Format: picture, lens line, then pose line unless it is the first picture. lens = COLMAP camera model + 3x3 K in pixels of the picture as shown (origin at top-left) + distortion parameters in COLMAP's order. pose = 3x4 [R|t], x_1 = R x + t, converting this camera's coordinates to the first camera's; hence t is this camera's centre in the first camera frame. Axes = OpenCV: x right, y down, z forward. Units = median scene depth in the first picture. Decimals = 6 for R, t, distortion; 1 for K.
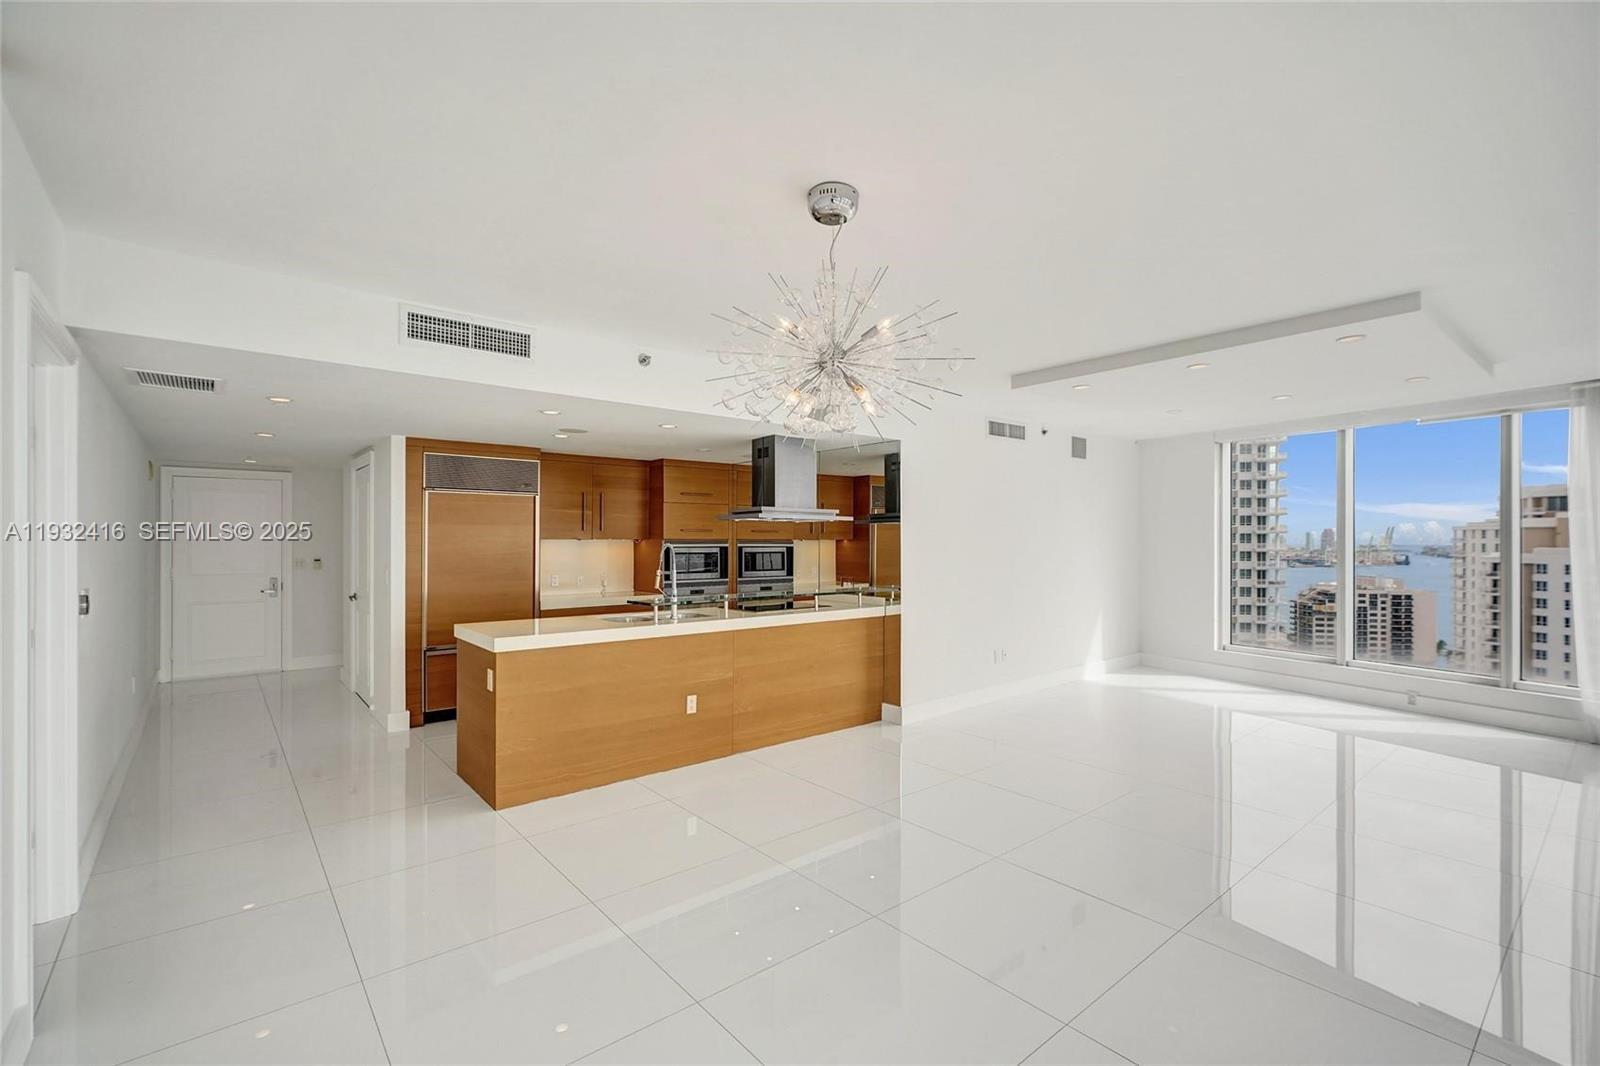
lens RADIAL K [[721.5, 0, 796.3], [0, 721.5, 539.4], [0, 0, 1]] dist [0.001931, 0.006010]
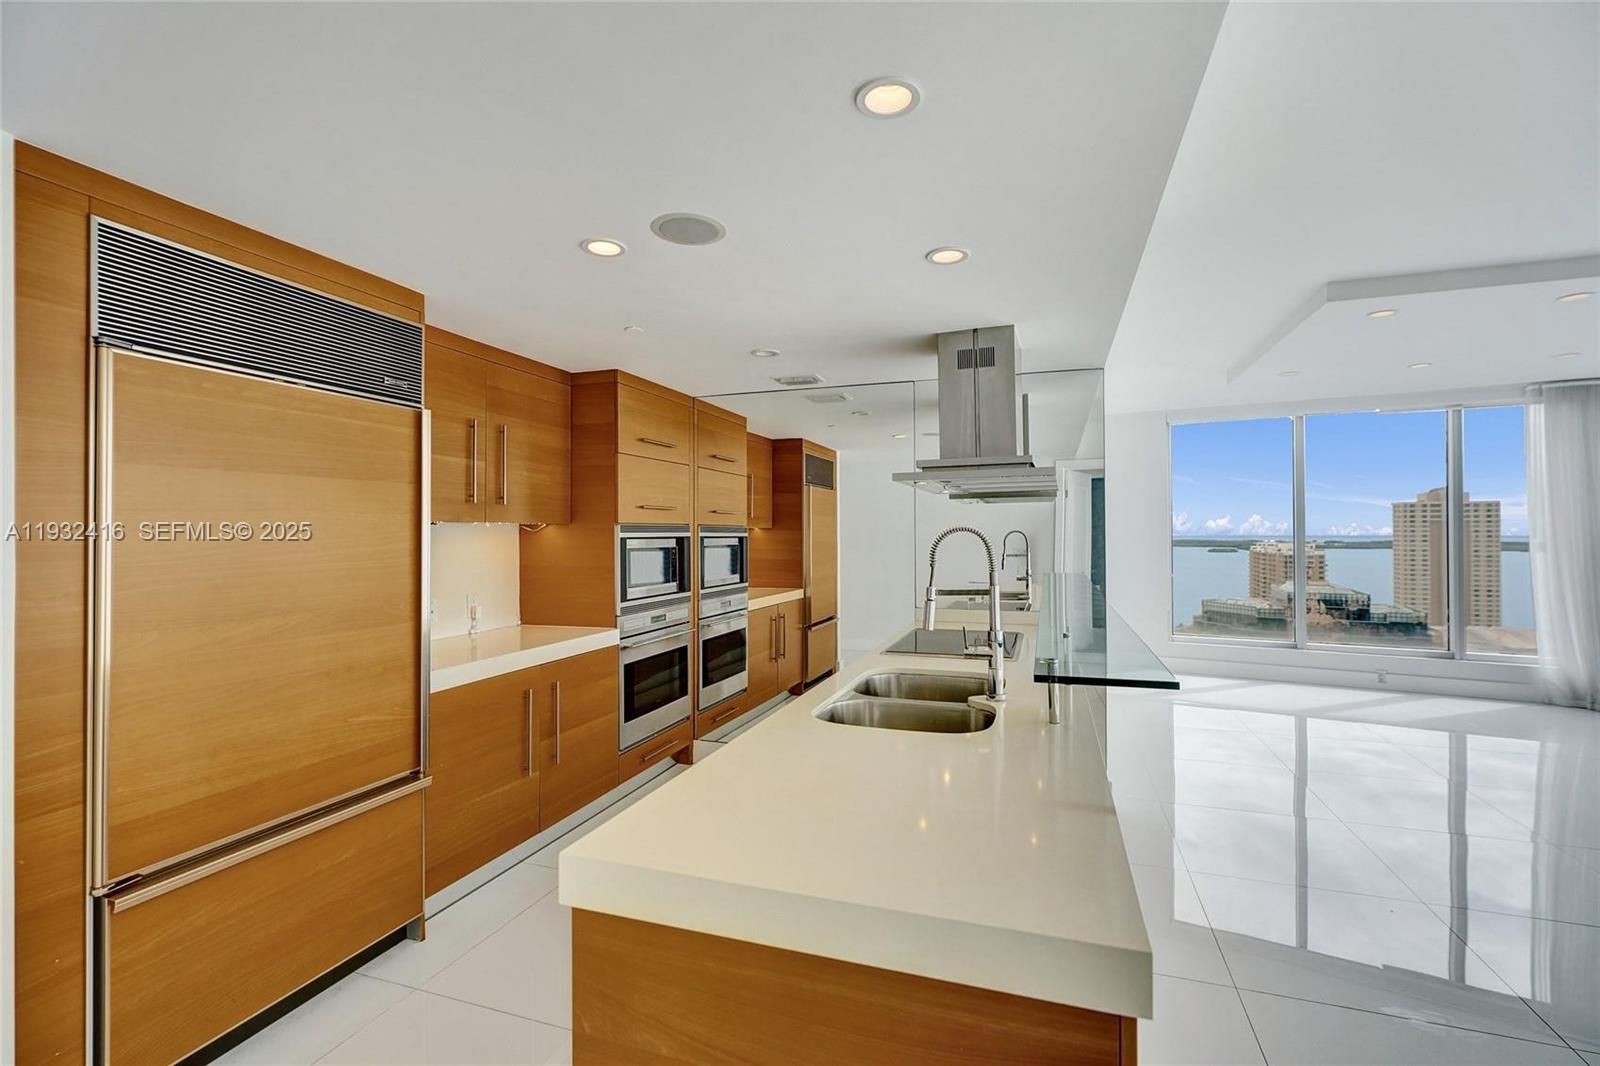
lens RADIAL K [[708.1, 0, 802.1], [0, 708.1, 530.5], [0, 0, 1]] dist [-0.011075, 0.006062]
pose [[0.856202, -0.002655, 0.516635, -0.352150], [0.004130, 0.999990, -0.001705, 0.006856], [-0.516626, 0.003593, 0.856204, 0.513237]]
